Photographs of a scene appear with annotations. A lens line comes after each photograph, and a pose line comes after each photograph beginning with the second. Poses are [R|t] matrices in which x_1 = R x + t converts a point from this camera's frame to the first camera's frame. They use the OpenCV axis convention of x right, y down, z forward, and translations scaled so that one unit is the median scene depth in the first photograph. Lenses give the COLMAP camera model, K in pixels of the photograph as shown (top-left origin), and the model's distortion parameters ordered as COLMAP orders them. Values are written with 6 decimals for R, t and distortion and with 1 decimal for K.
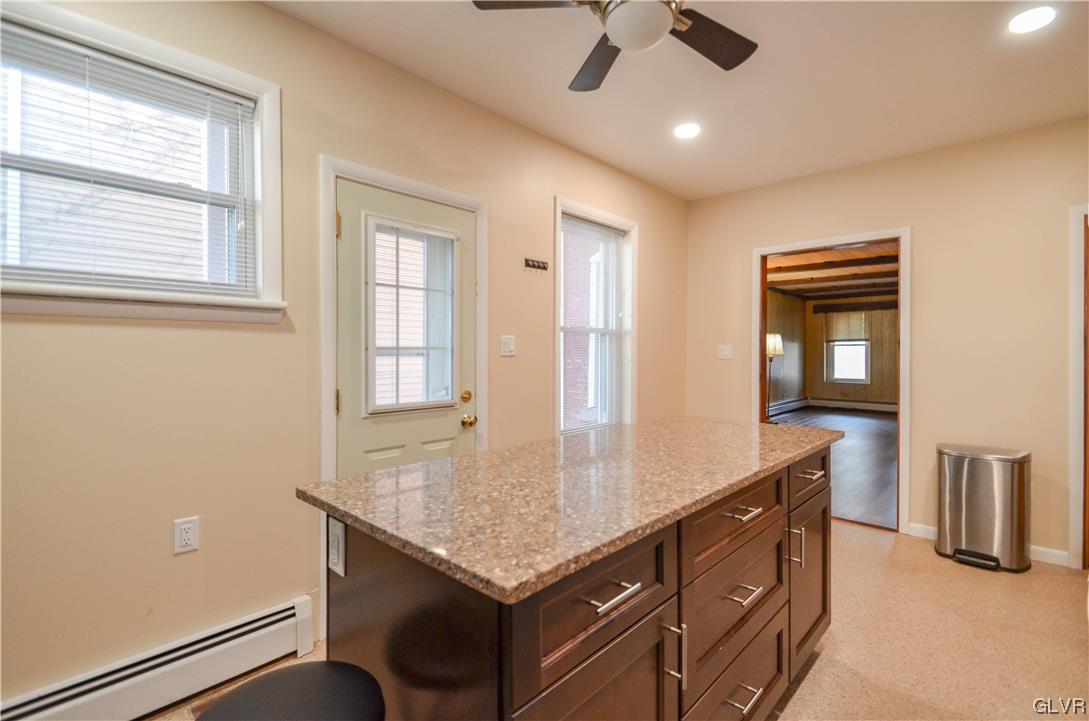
lens RADIAL K [[483.0, 0, 550.3], [0, 483.0, 354.7], [0, 0, 1]] dist [0.011157, -0.004278]
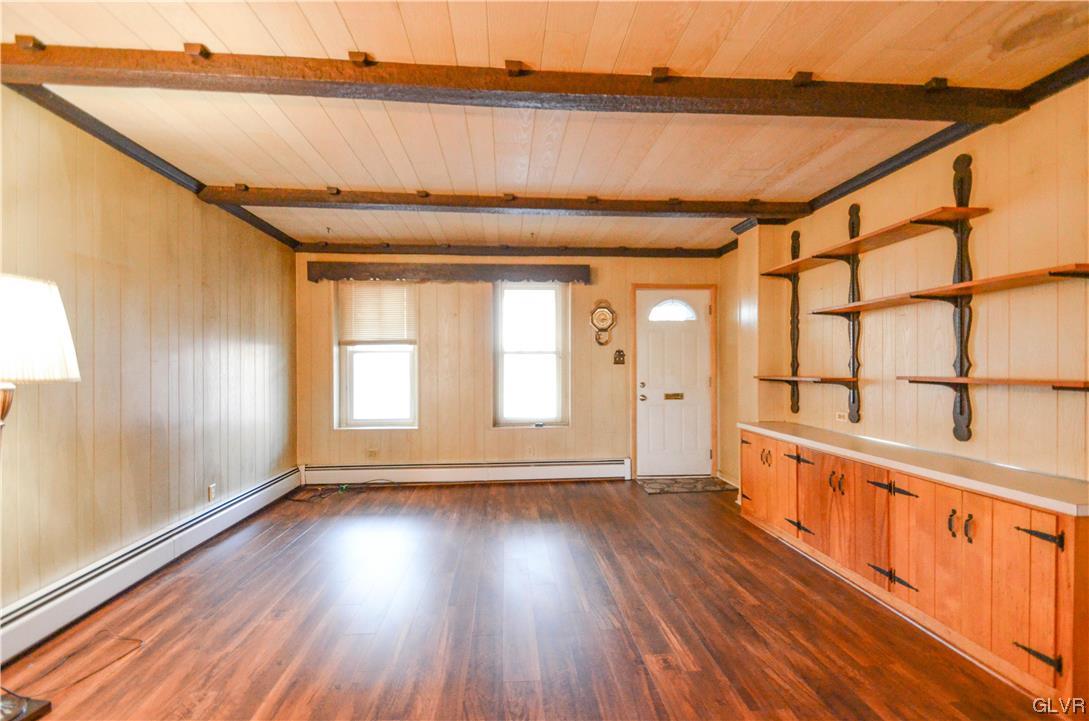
lens RADIAL K [[483.0, 0, 547.7], [0, 483.0, 364.1], [0, 0, 1]] dist [0.011157, -0.004278]
pose [[0.663498, 0.001181, 0.748177, 1.422587], [0.003648, 0.999982, -0.004814, -0.017601], [-0.748169, 0.005923, 0.663481, 2.156630]]
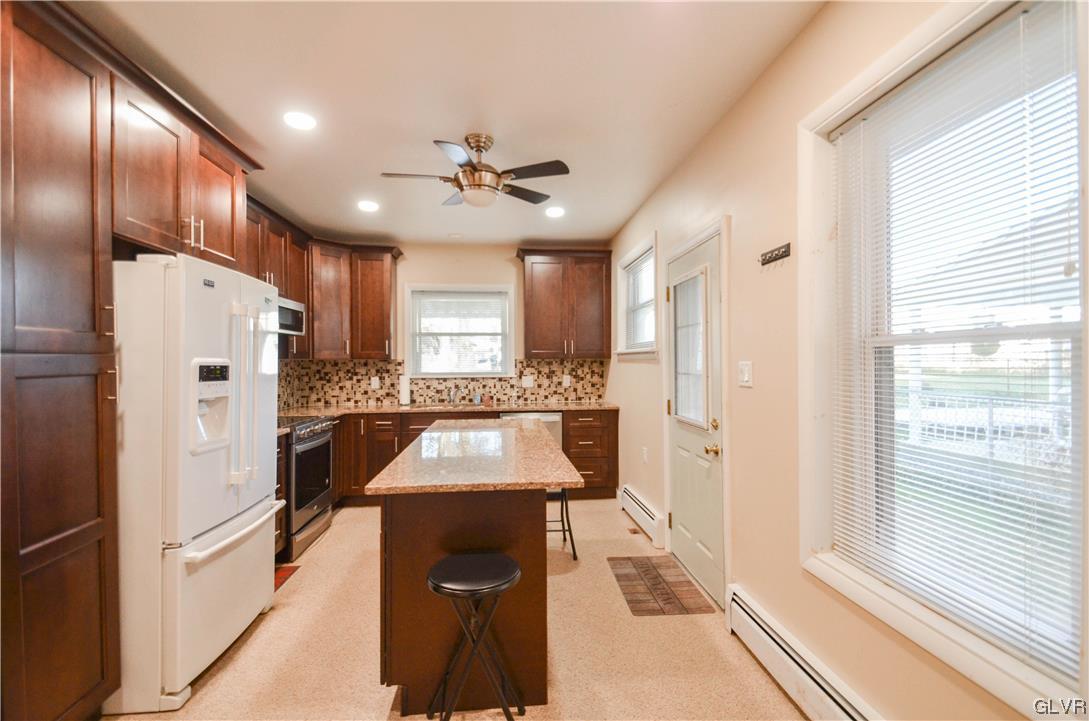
lens RADIAL K [[483.0, 0, 547.7], [0, 483.0, 361.8], [0, 0, 1]] dist [0.011157, -0.004278]
pose [[-0.643052, 0.005719, -0.765801, 0.779539], [0.003916, 0.999984, 0.004180, -0.046590], [0.765812, -0.000311, -0.643064, 1.335538]]
